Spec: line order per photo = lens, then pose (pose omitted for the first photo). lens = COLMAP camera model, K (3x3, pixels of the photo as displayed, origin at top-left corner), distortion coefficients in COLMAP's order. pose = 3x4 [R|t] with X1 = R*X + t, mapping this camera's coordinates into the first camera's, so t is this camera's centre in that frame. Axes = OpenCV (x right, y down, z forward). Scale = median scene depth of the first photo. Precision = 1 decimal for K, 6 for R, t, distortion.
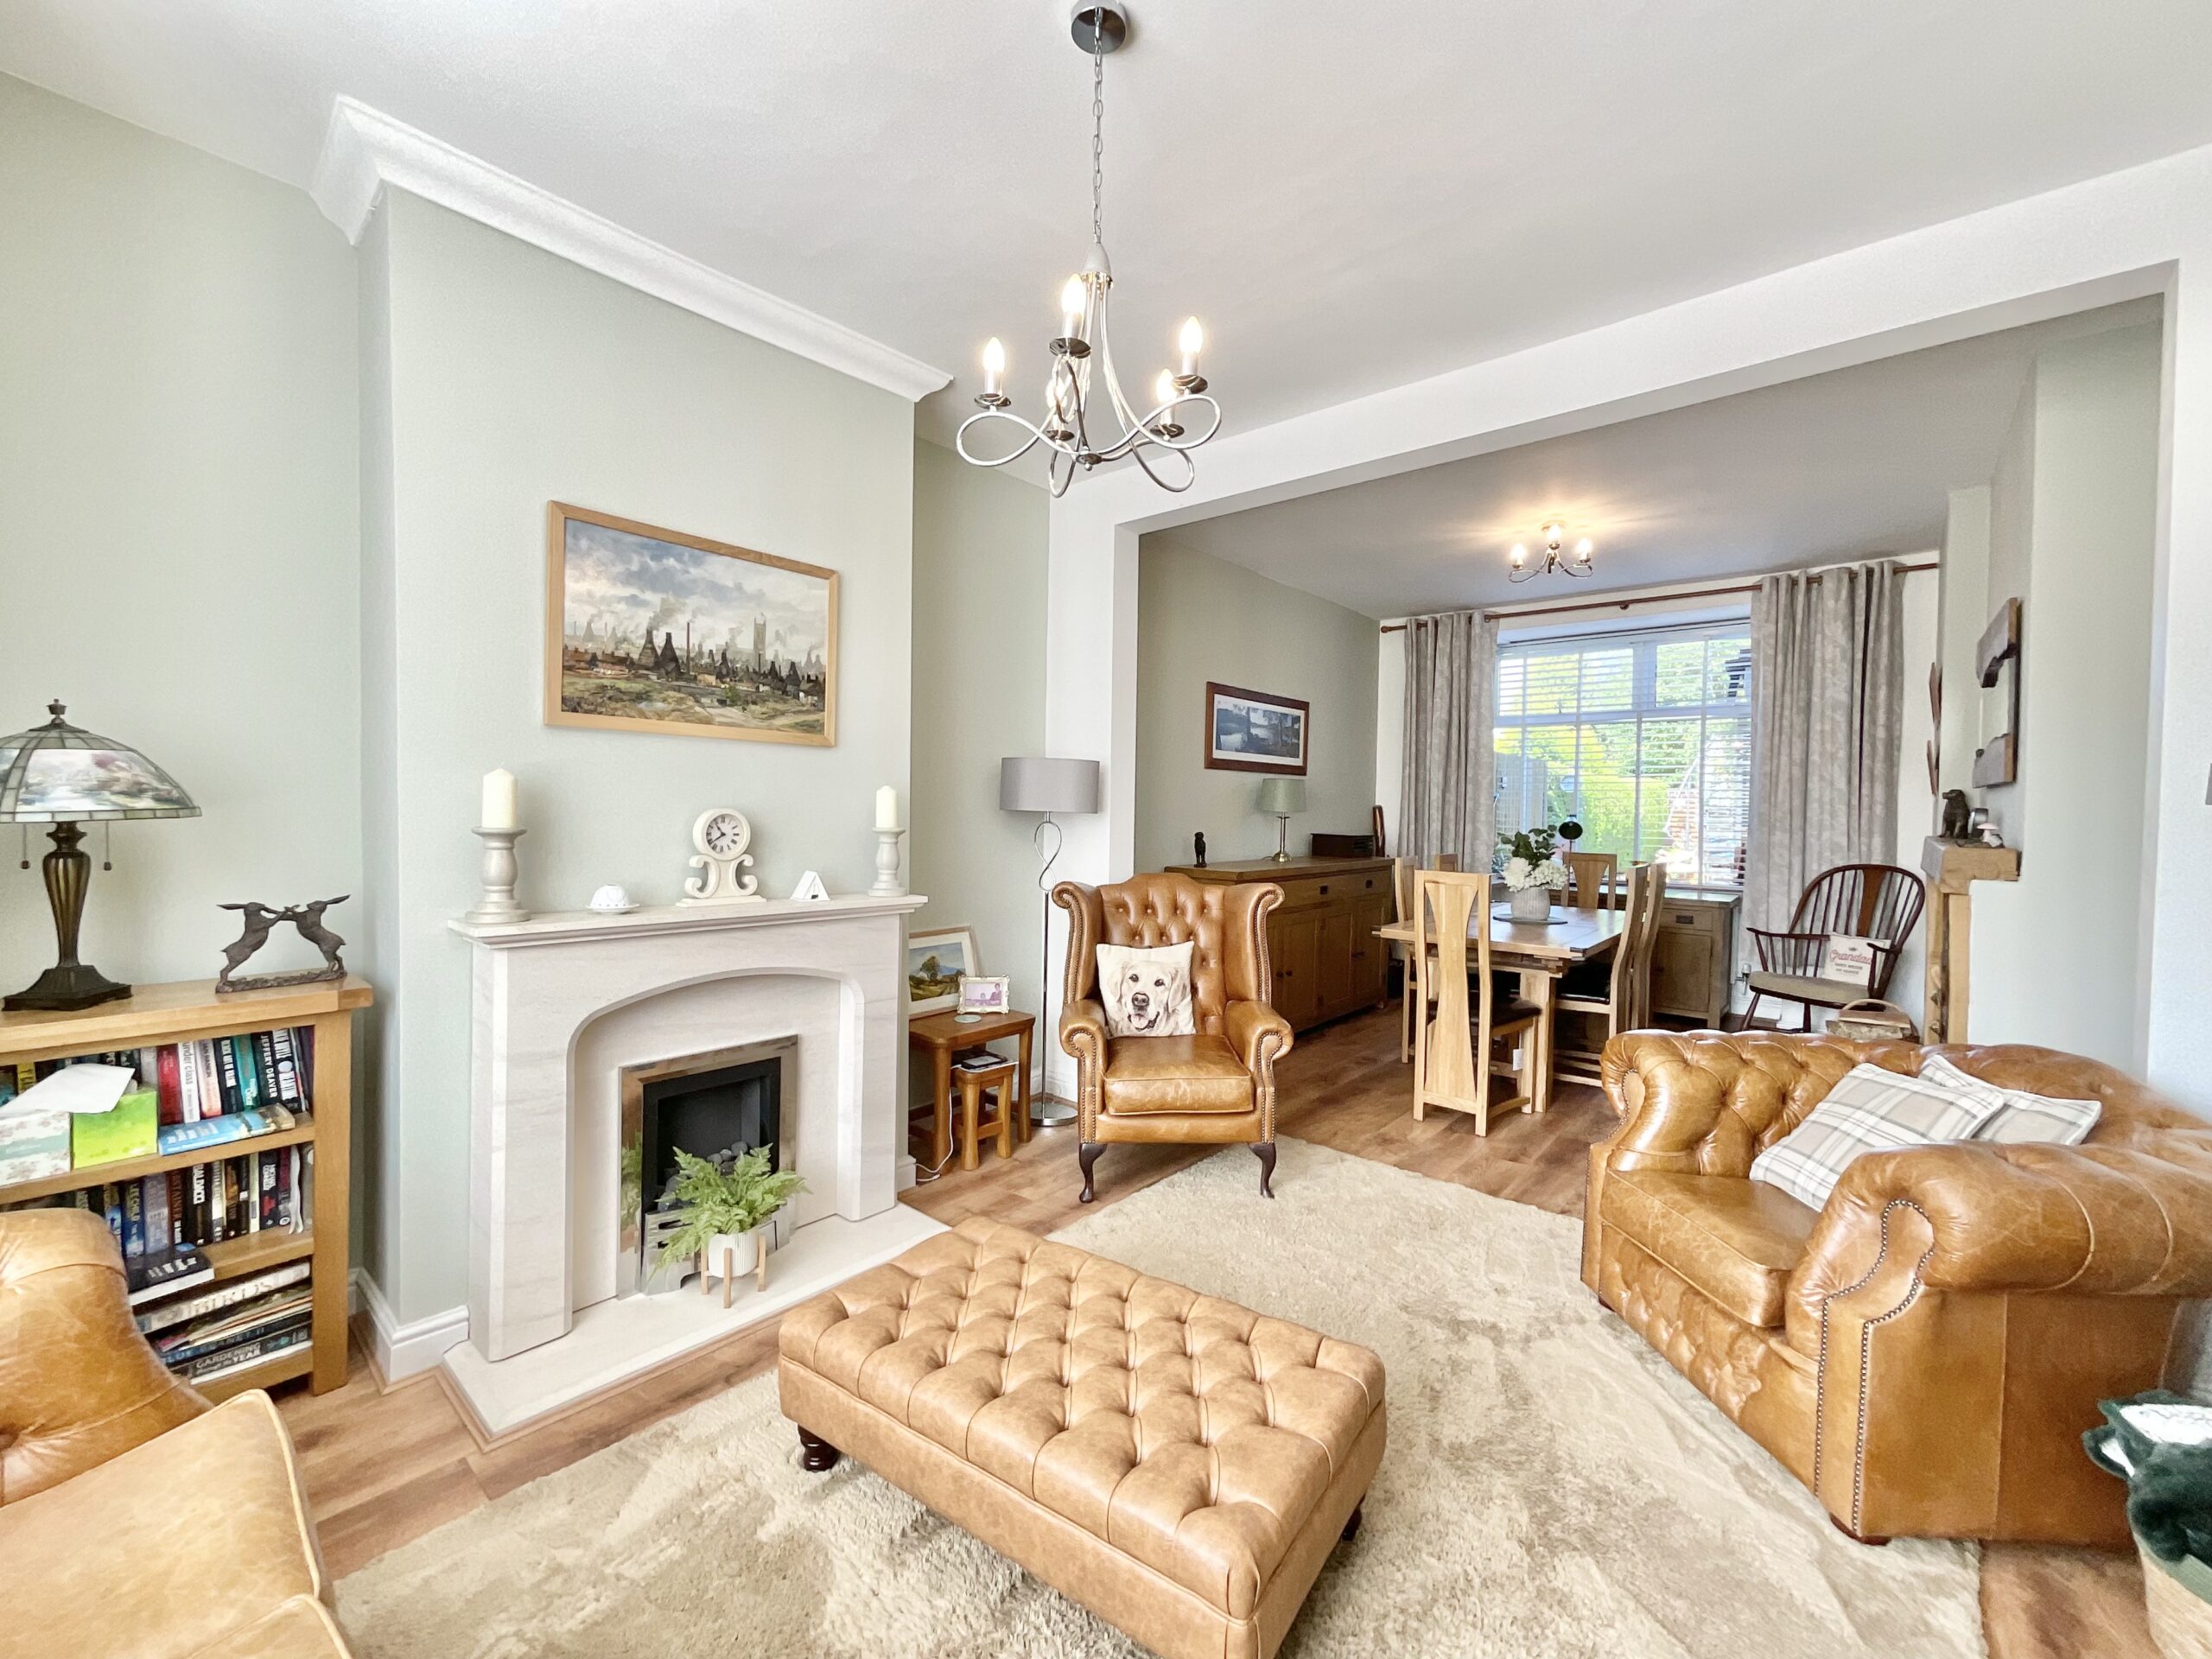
lens RADIAL K [[900.4, 0, 1110.7], [0, 900.4, 830.4], [0, 0, 1]] dist [0.000409, -0.000184]
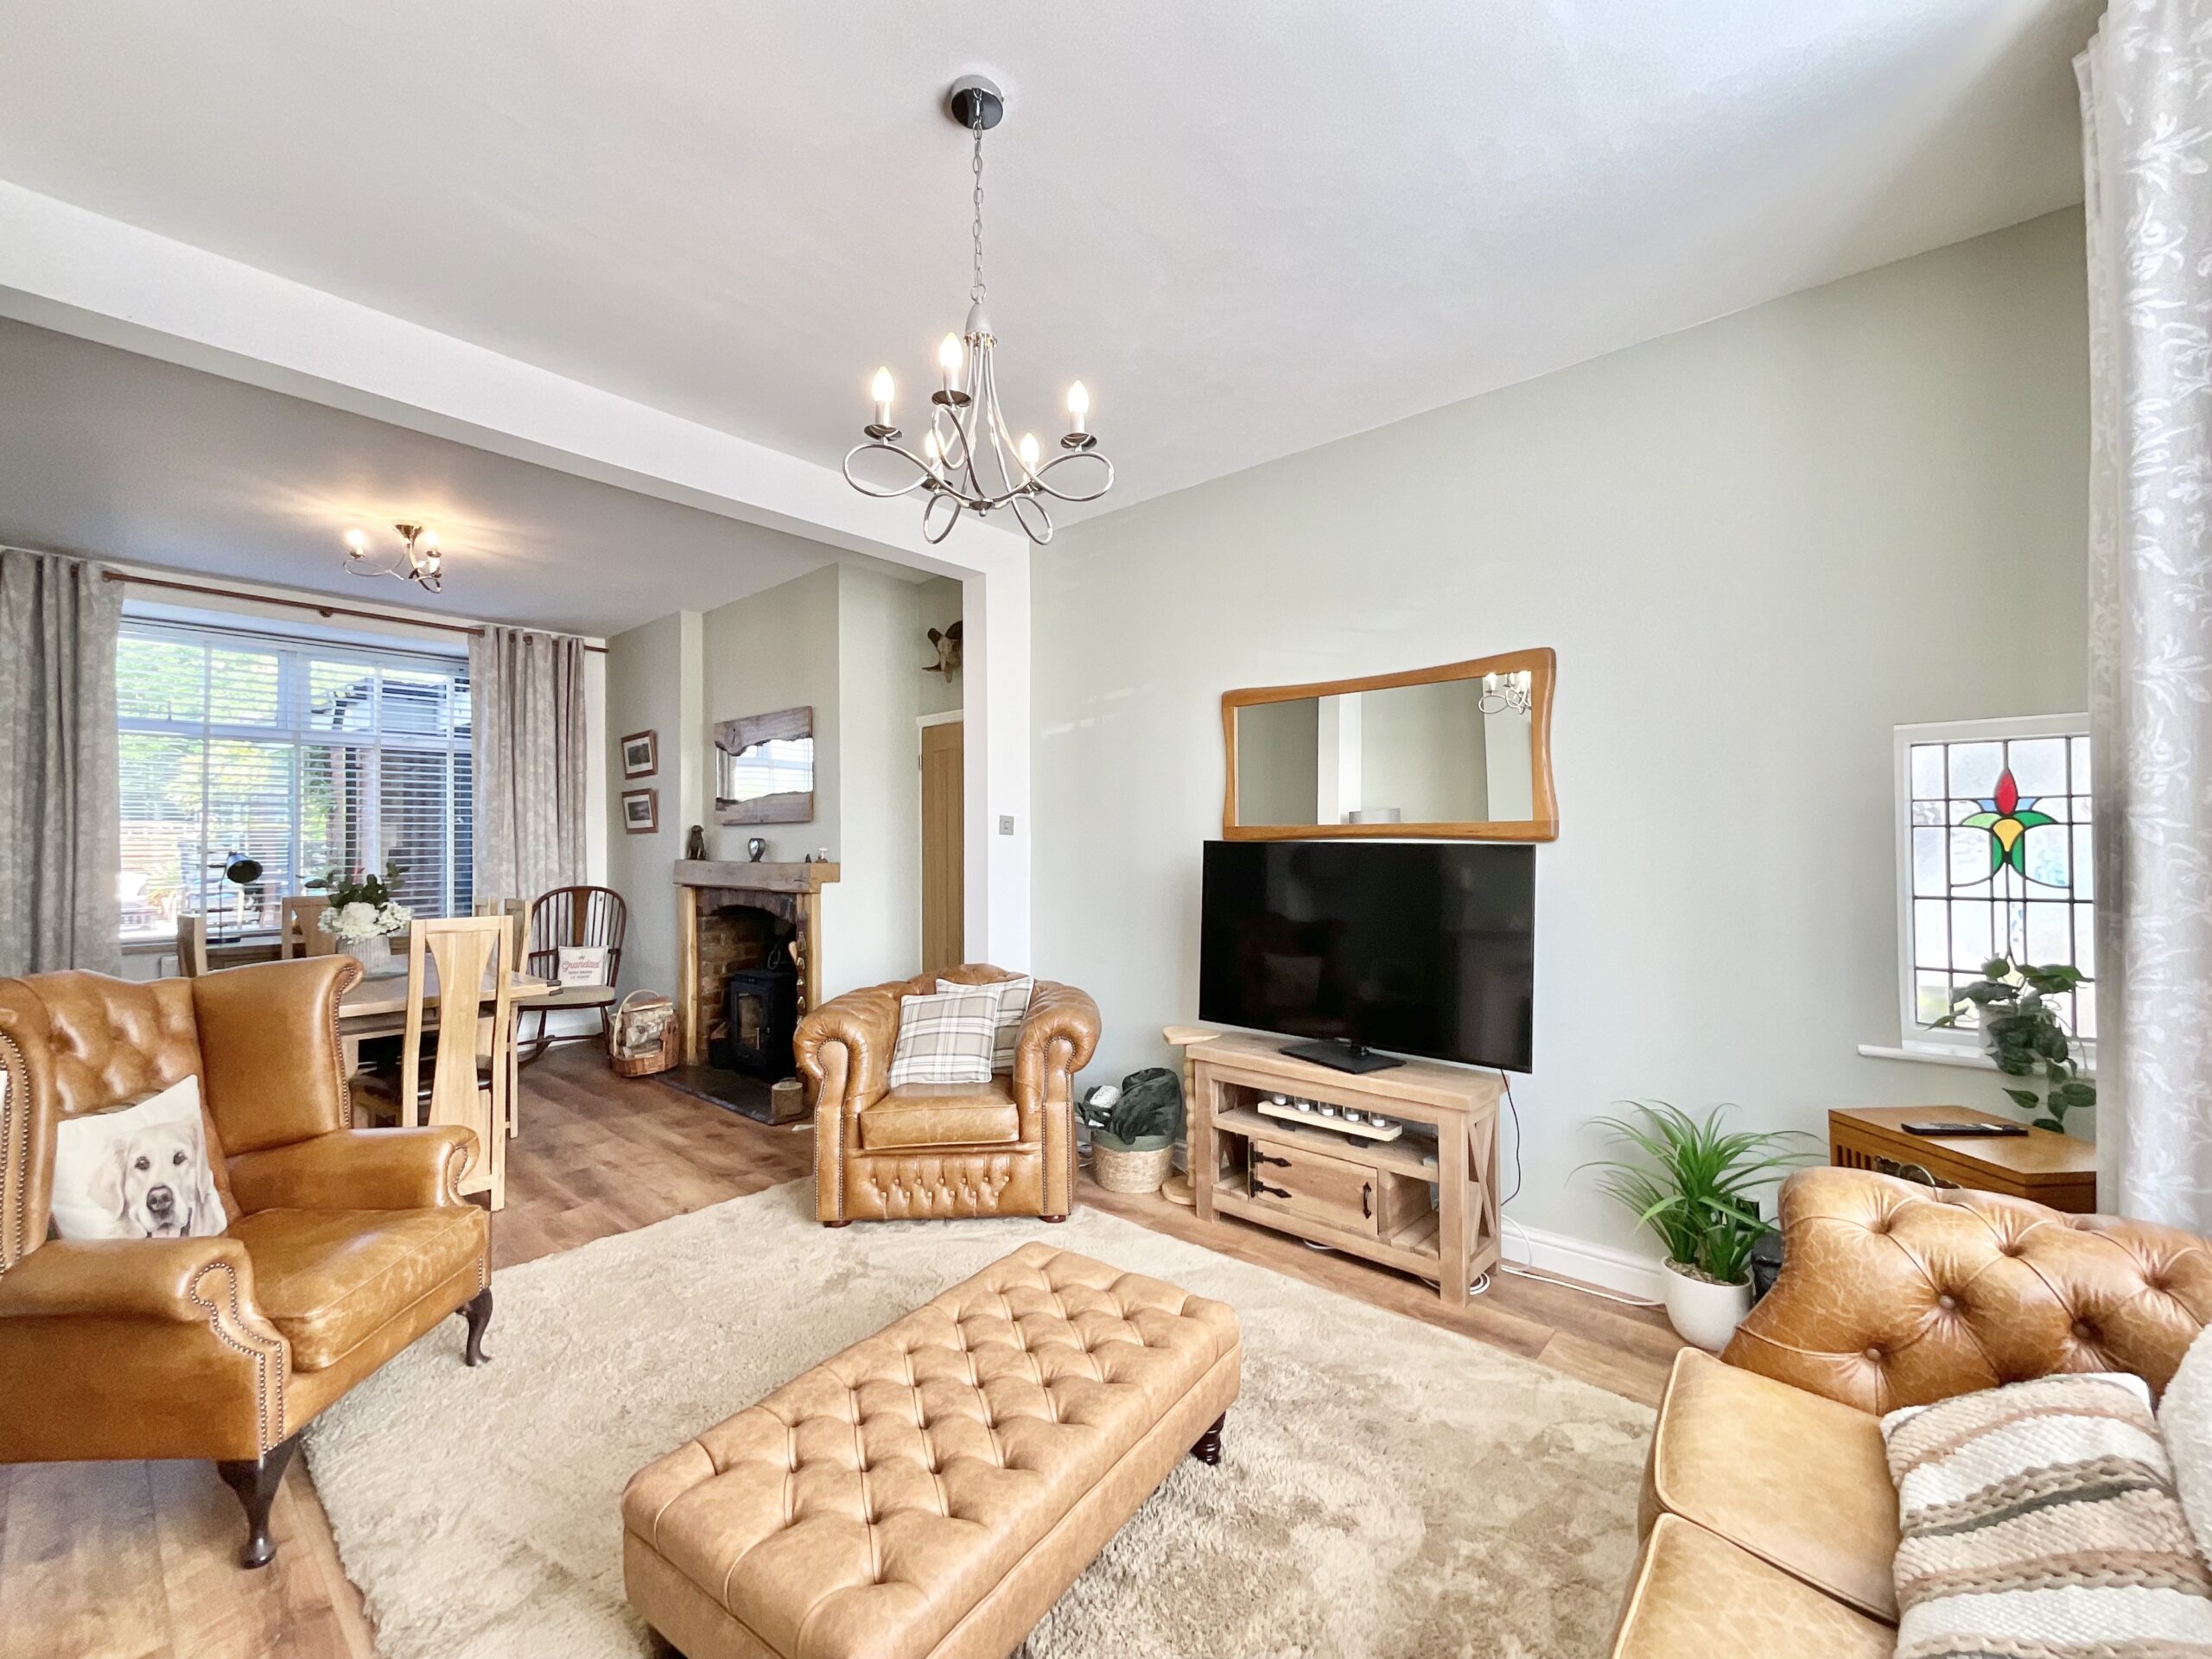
lens RADIAL K [[900.4, 0, 1105.4], [0, 900.4, 830.1], [0, 0, 1]] dist [0.000409, -0.000184]
pose [[0.012000, 0.000058, 0.999928, -0.343071], [0.036794, 0.999323, -0.000500, -0.010584], [-0.999251, 0.036797, 0.011989, 0.272232]]
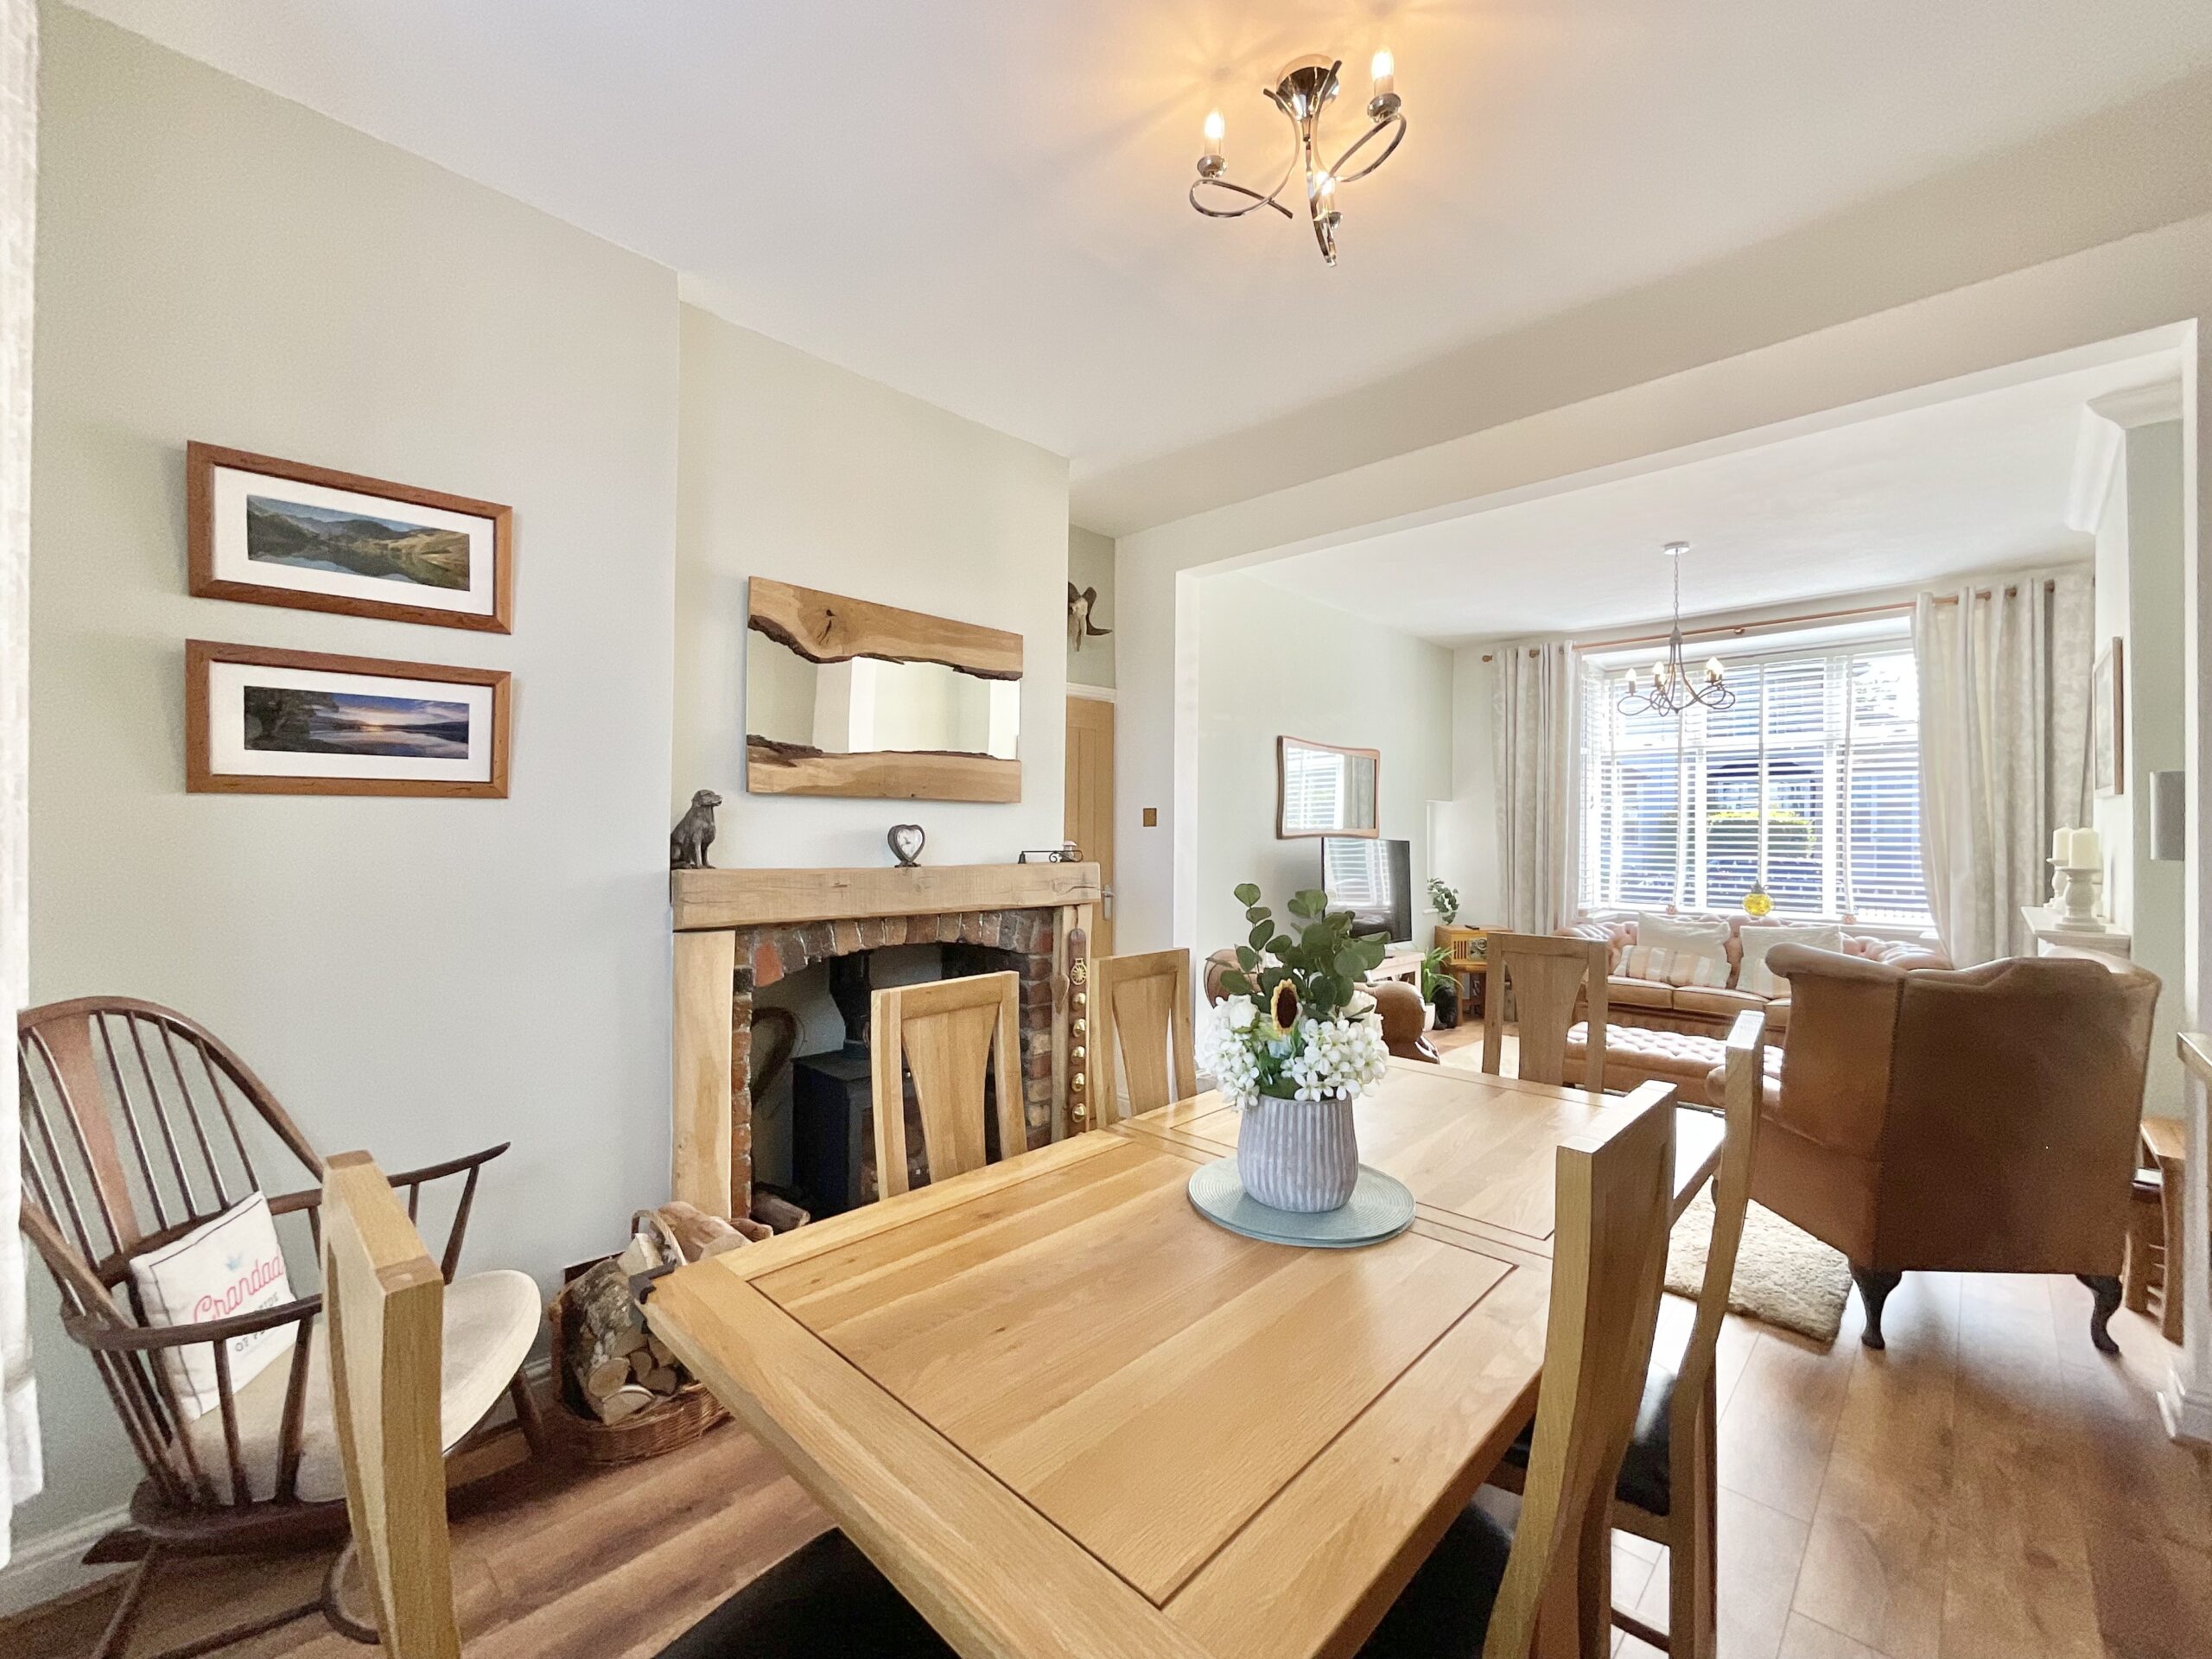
lens RADIAL K [[900.4, 0, 1103.2], [0, 900.4, 831.3], [0, 0, 1]] dist [0.000409, -0.000184]
pose [[-0.997134, -0.018862, 0.073273, 0.476043], [-0.016981, 0.999512, 0.026209, -0.029130], [-0.073731, 0.024890, -0.996967, 1.218321]]
